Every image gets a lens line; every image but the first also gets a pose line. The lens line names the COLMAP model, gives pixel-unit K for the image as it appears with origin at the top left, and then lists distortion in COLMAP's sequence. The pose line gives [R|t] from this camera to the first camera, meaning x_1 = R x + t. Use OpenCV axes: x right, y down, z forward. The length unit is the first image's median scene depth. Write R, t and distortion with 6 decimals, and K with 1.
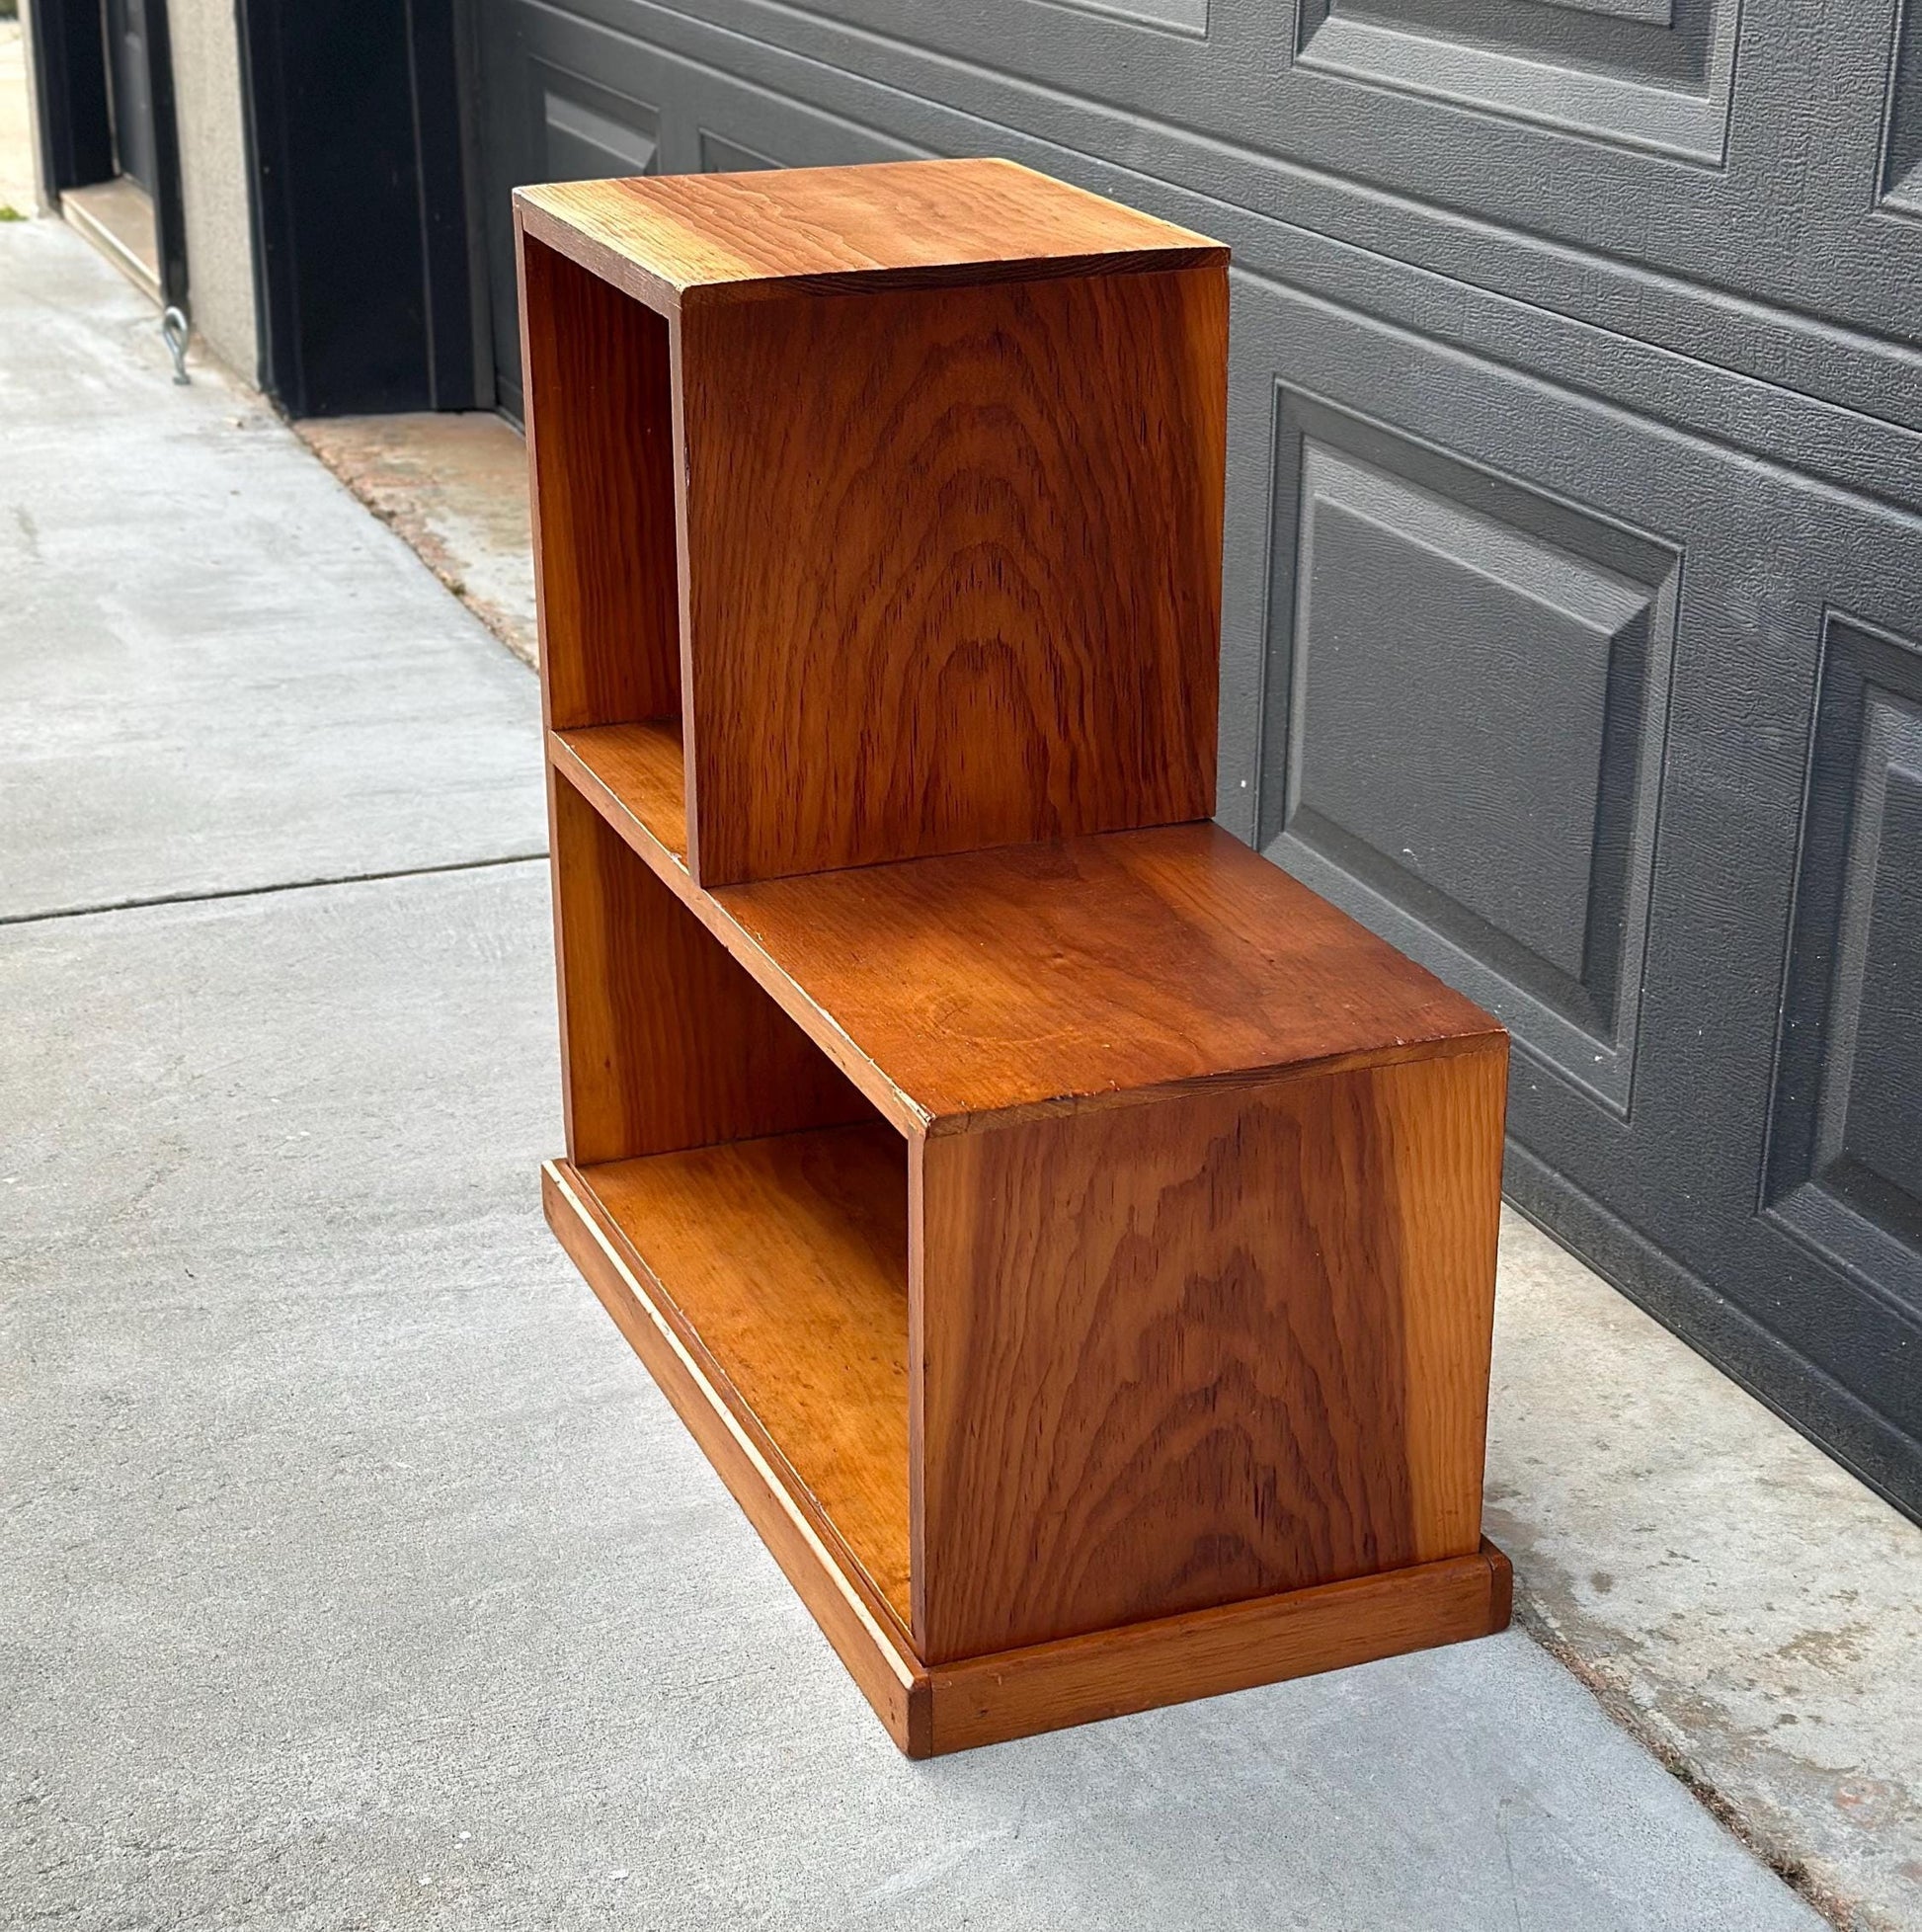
lens RADIAL K [[3541.0, 0, 977.7], [0, 3541.0, 1075.0], [0, 0, 1]] dist [0.188041, -0.254262]
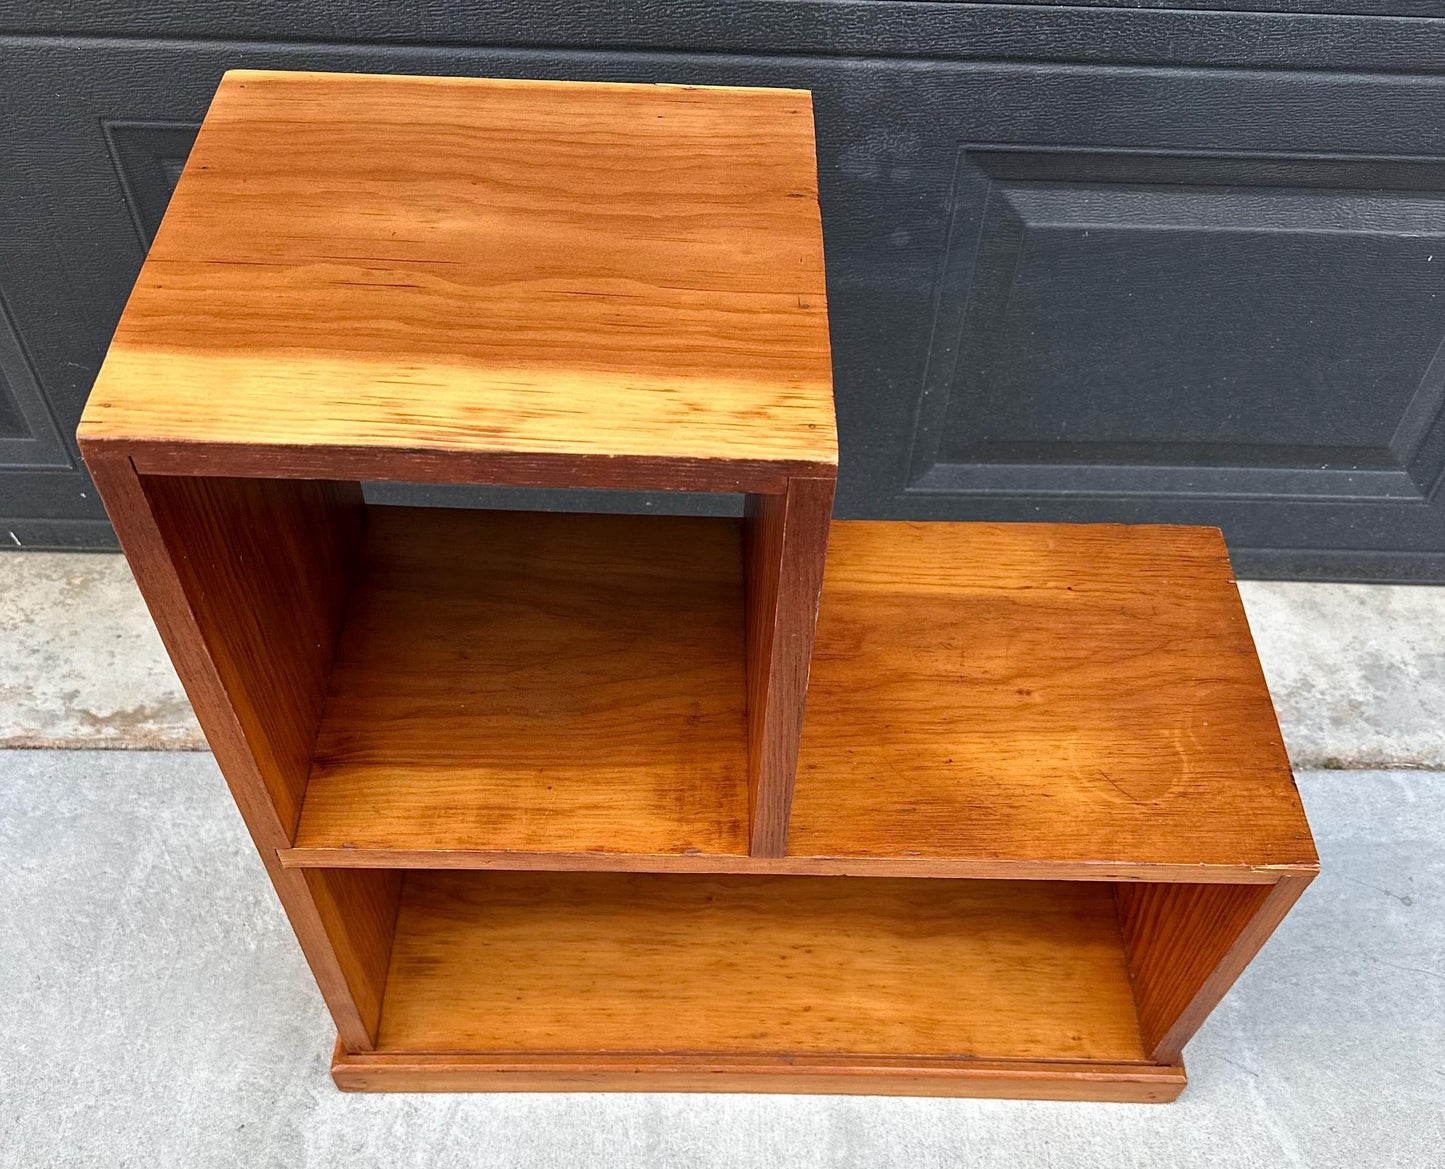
lens RADIAL K [[1351.1, 0, 723.3], [0, 1351.1, 774.7], [0, 0, 1]] dist [0.139669, -0.277823]
pose [[0.368697, -0.742967, 0.558626, -0.303154], [0.327959, 0.666289, 0.669703, -0.362954], [-0.869773, -0.063711, 0.489322, 0.780966]]
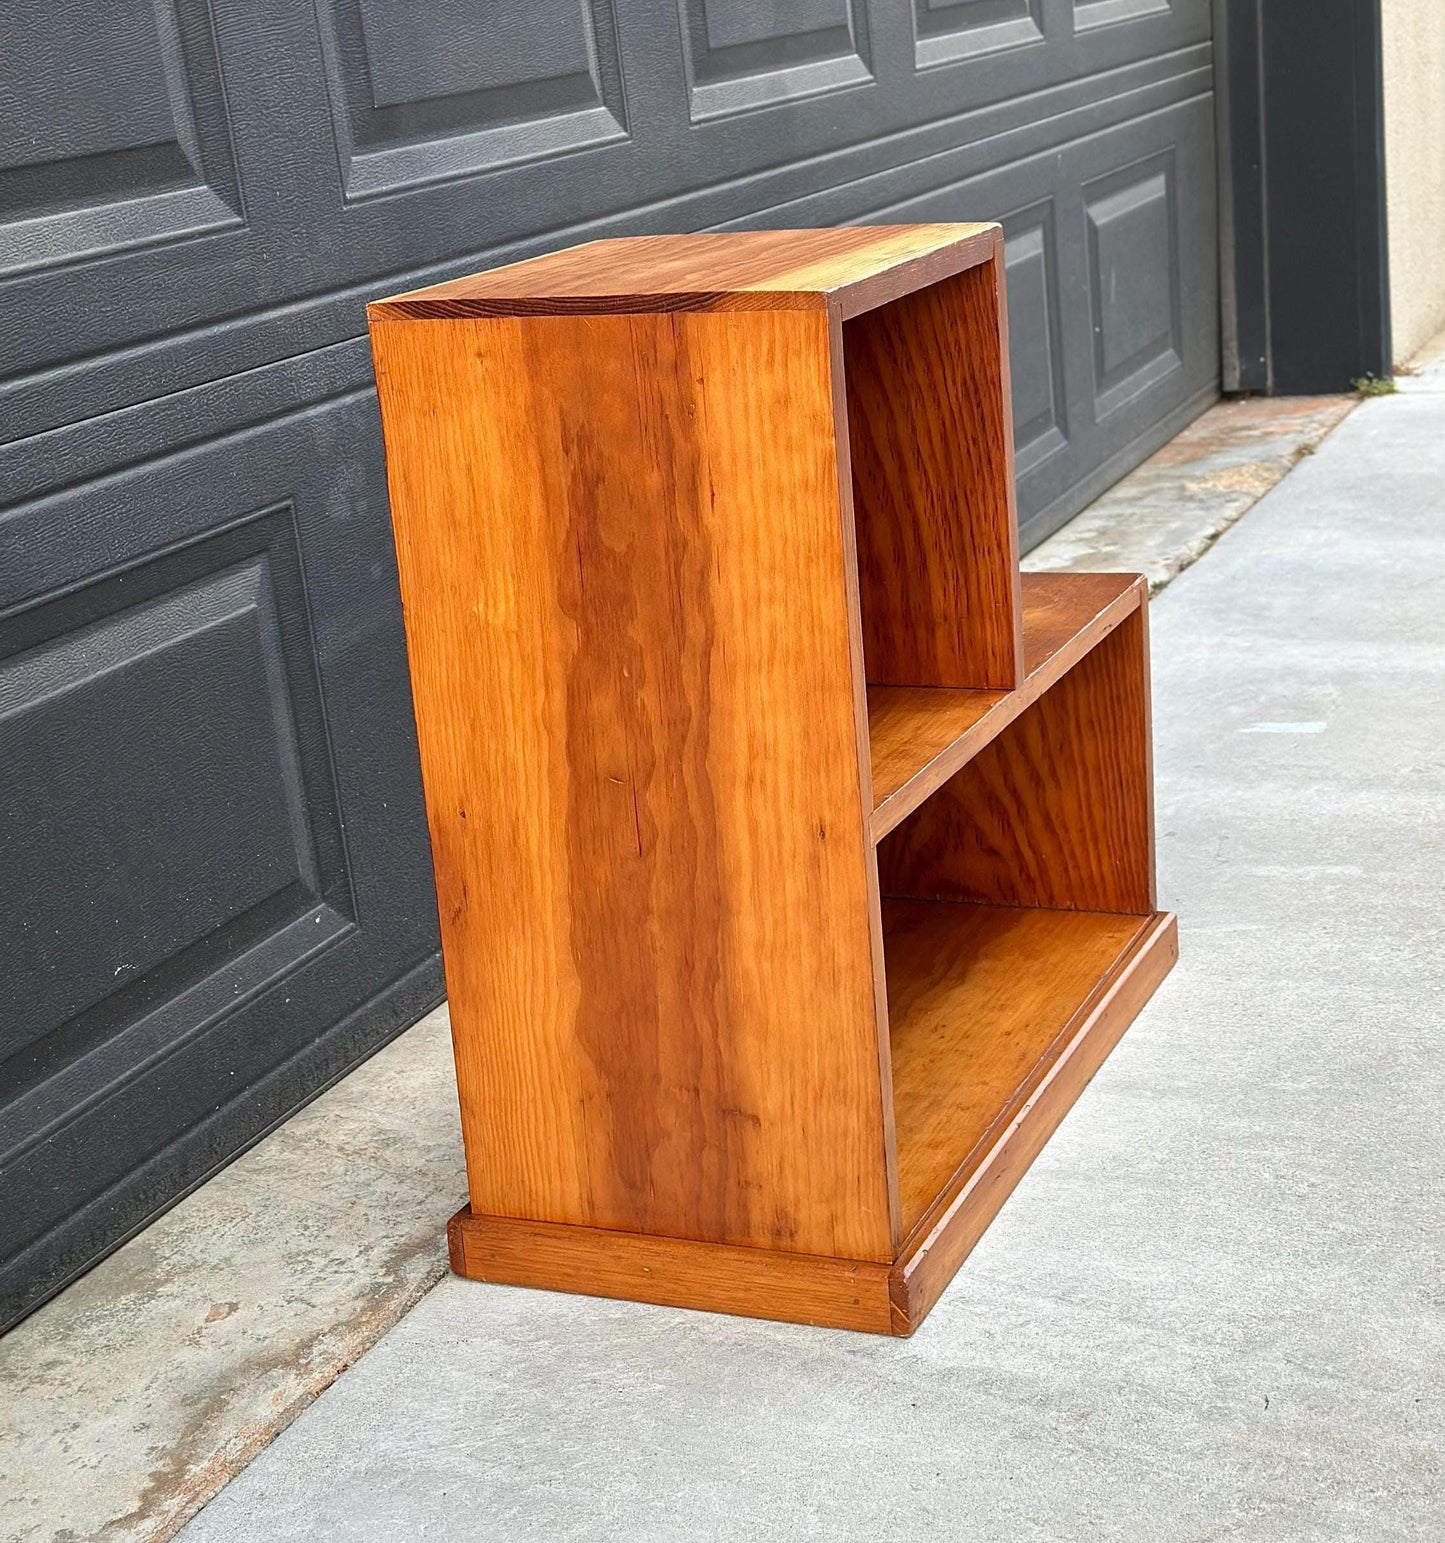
lens RADIAL K [[2669.7, 0, 722.6], [0, 2669.7, 803.5], [0, 0, 1]] dist [0.178603, -0.222136]
pose [[-0.699616, -0.157394, 0.696968, -0.681342], [0.351644, 0.773289, 0.527609, -0.566569], [-0.622000, 0.614208, -0.485658, 1.538060]]
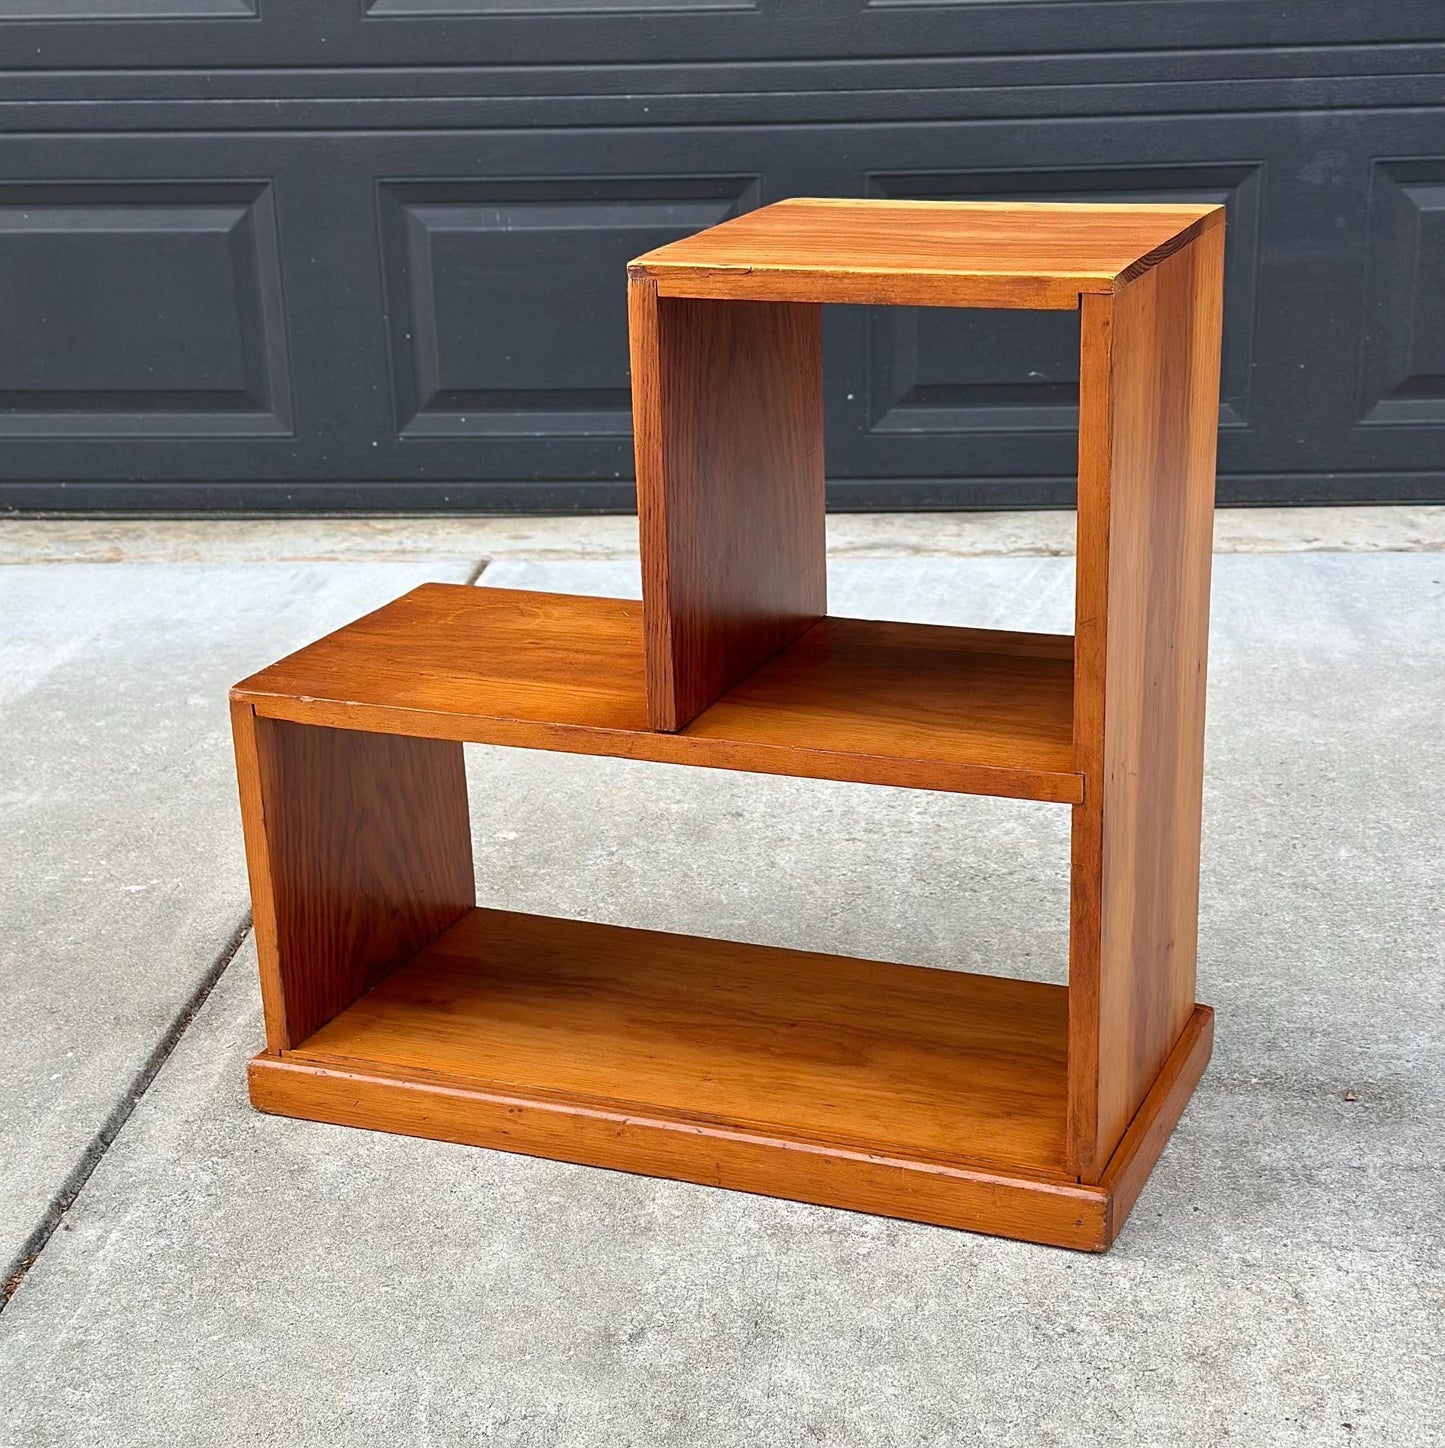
lens RADIAL K [[2654.0, 0, 735.0], [0, 2654.0, 805.7], [0, 0, 1]] dist [0.188041, -0.254262]
pose [[0.428120, -0.319269, 0.845447, -1.652625], [0.367100, 0.916295, 0.160129, -0.178730], [-0.825803, 0.241809, 0.509488, 0.513150]]
